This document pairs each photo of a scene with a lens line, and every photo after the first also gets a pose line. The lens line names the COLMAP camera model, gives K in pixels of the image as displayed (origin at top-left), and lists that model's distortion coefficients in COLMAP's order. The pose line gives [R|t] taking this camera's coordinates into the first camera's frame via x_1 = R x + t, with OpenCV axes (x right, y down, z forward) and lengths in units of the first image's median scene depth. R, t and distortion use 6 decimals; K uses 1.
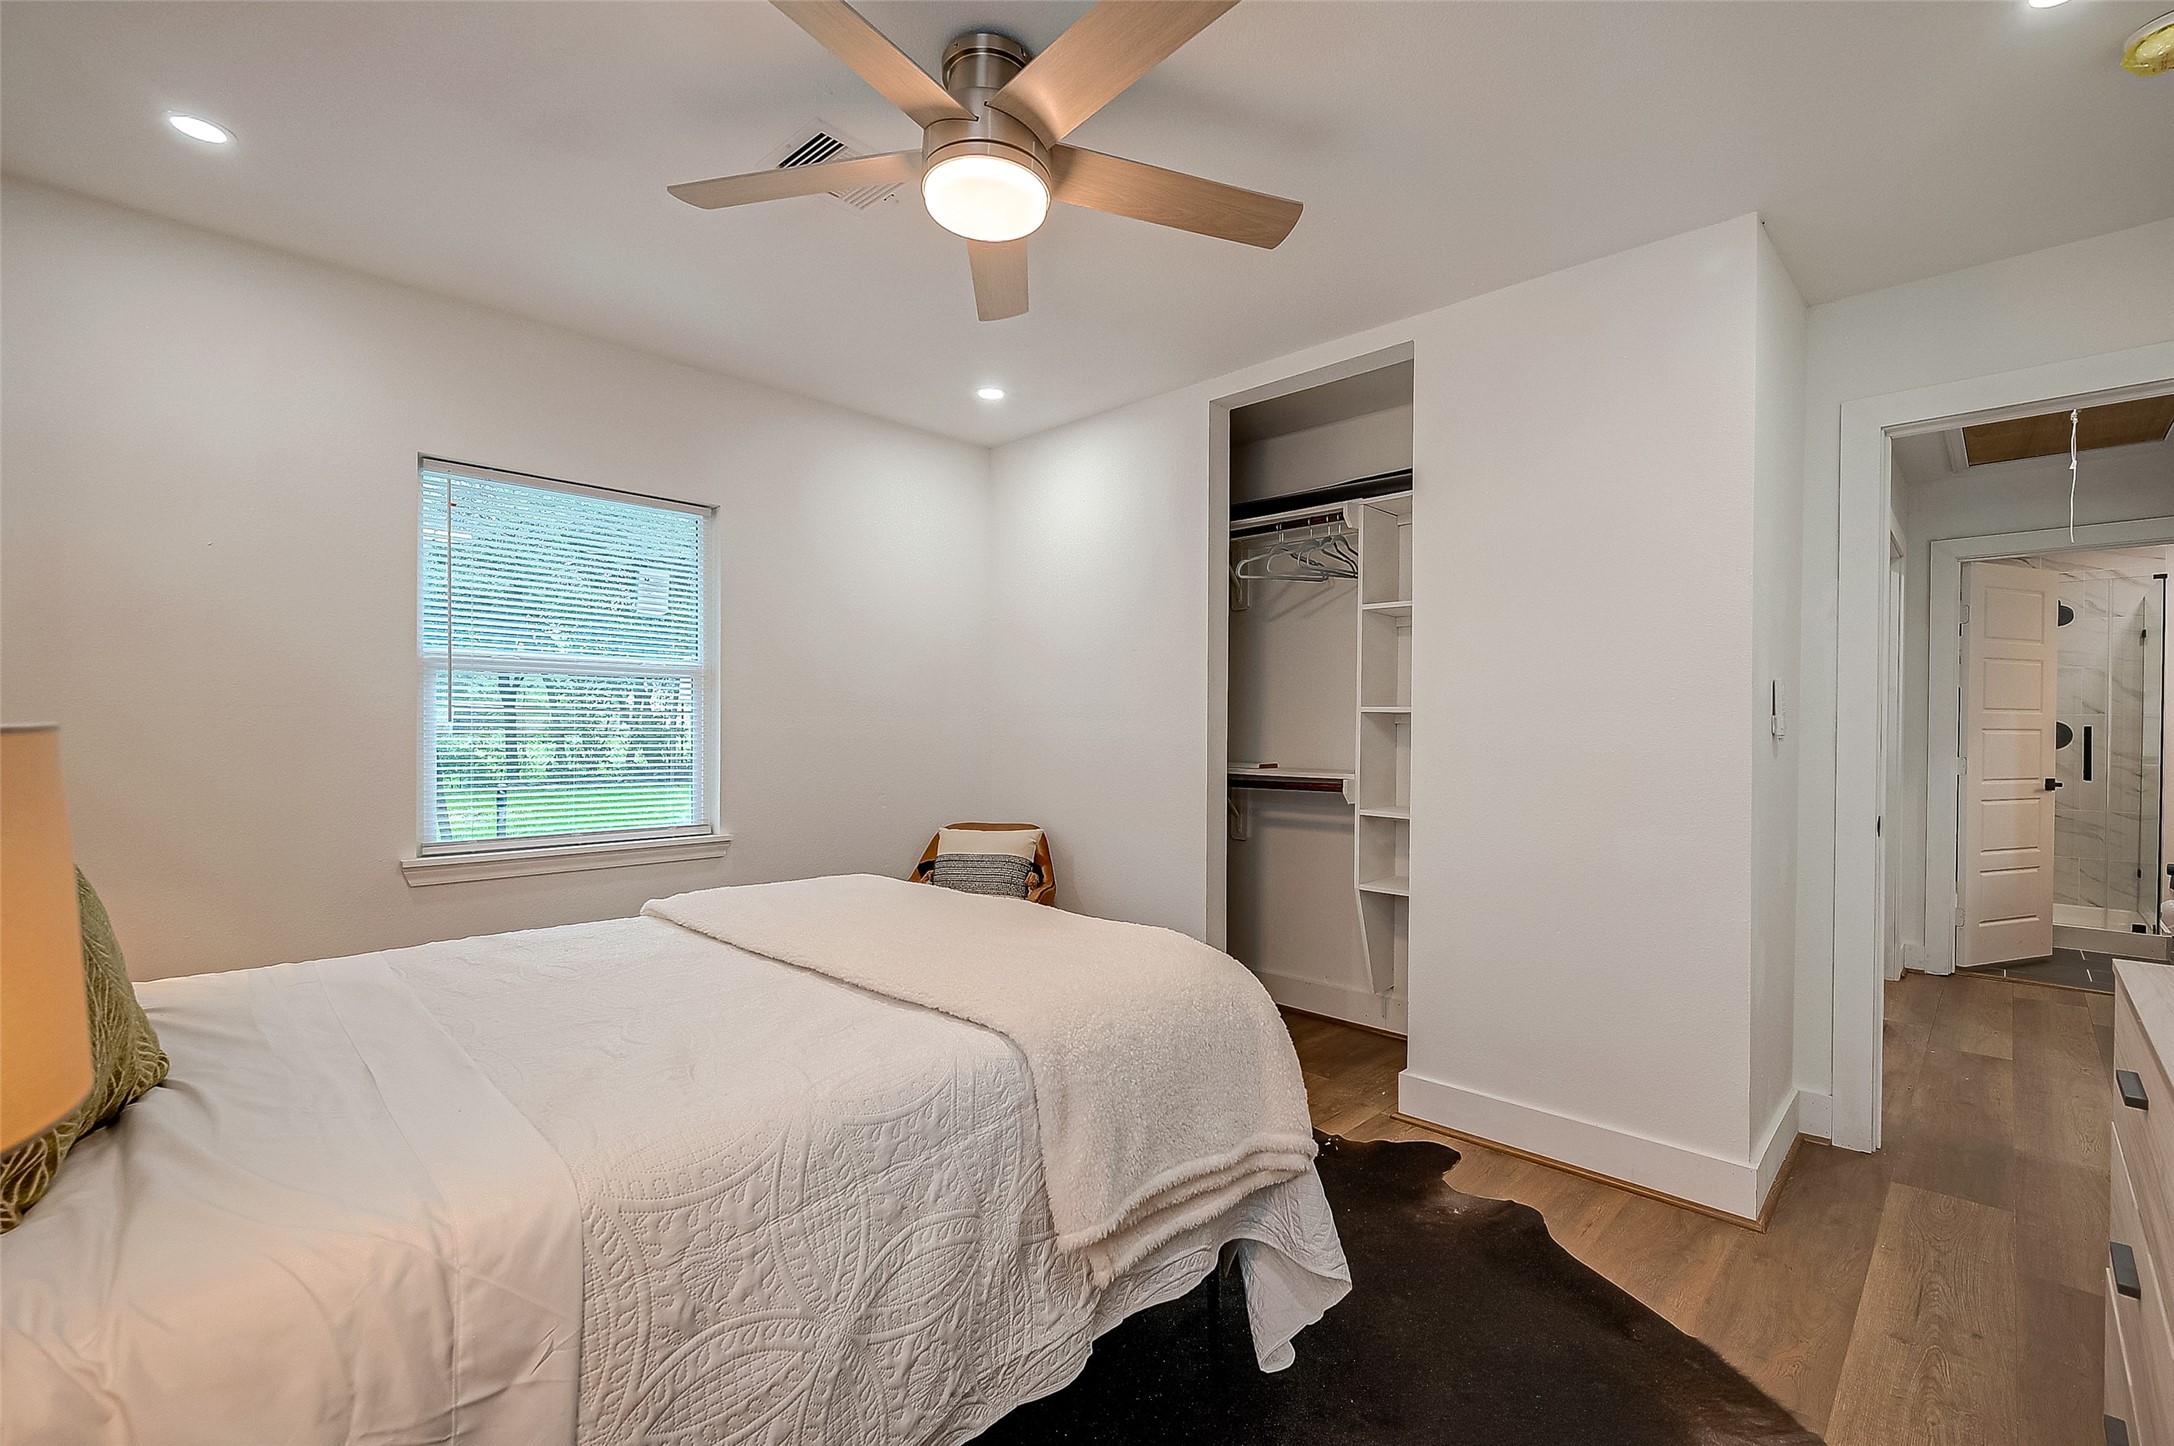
lens RADIAL K [[921.0, 0, 1094.5], [0, 921.0, 734.3], [0, 0, 1]] dist [0.001496, -0.000222]
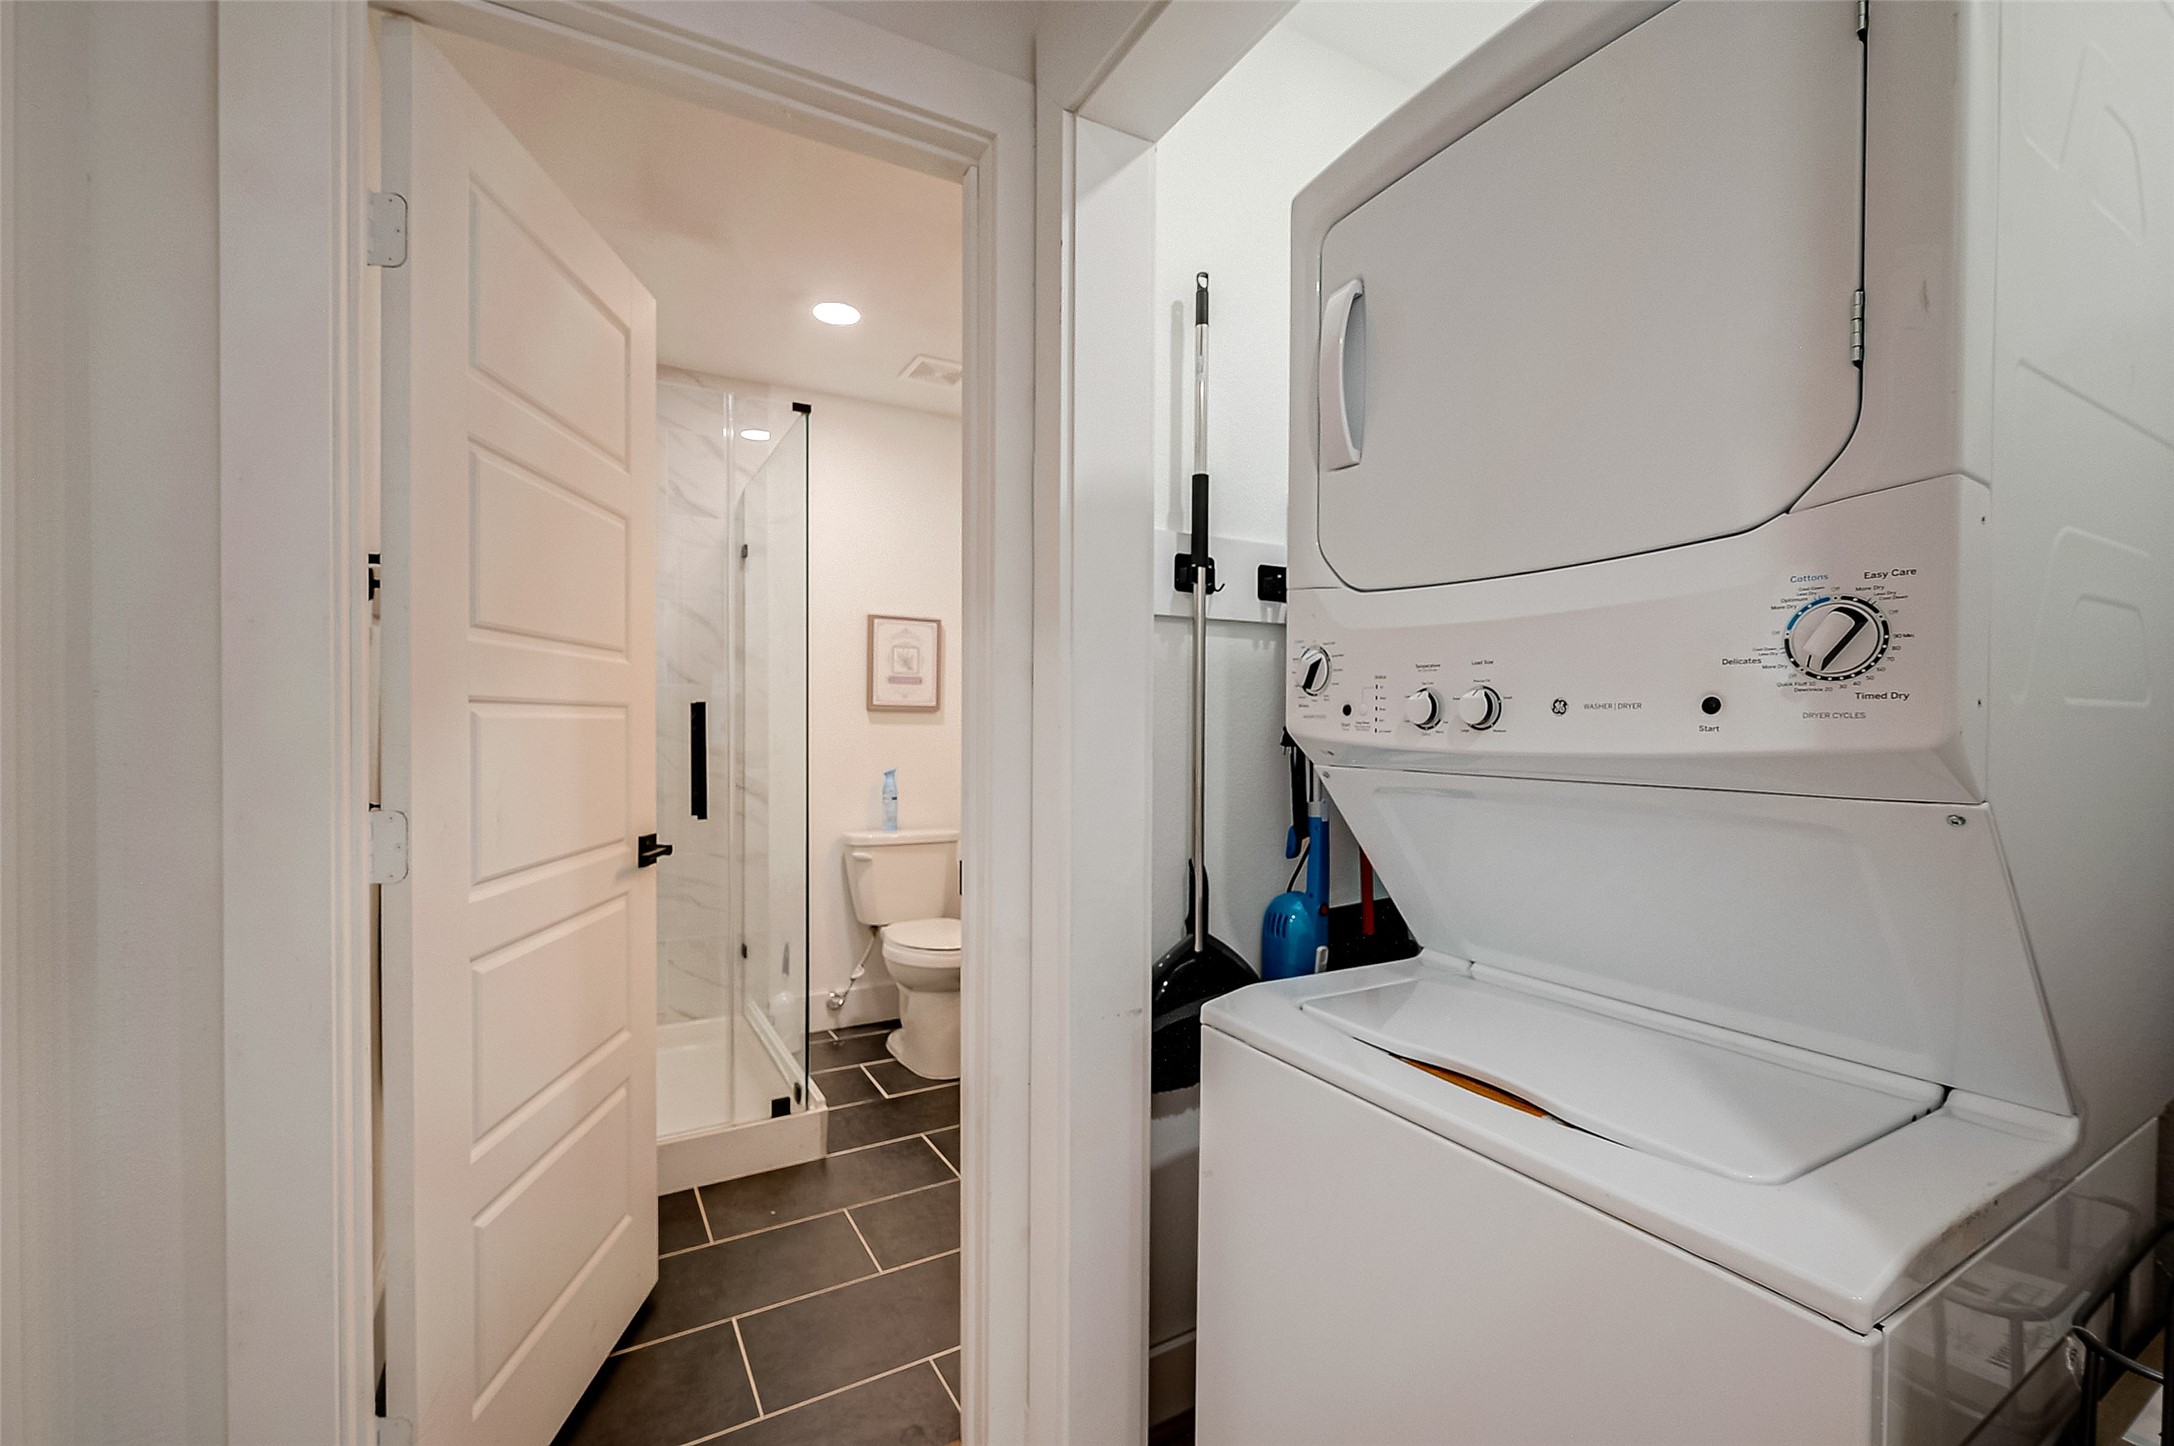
lens RADIAL K [[921.0, 0, 1094.5], [0, 921.0, 734.3], [0, 0, 1]] dist [0.001496, -0.000222]
pose [[0.270490, -0.019296, 0.962529, 0.731489], [0.007794, 0.999810, 0.017853, 0.001727], [-0.962691, 0.002673, 0.270589, 0.728551]]
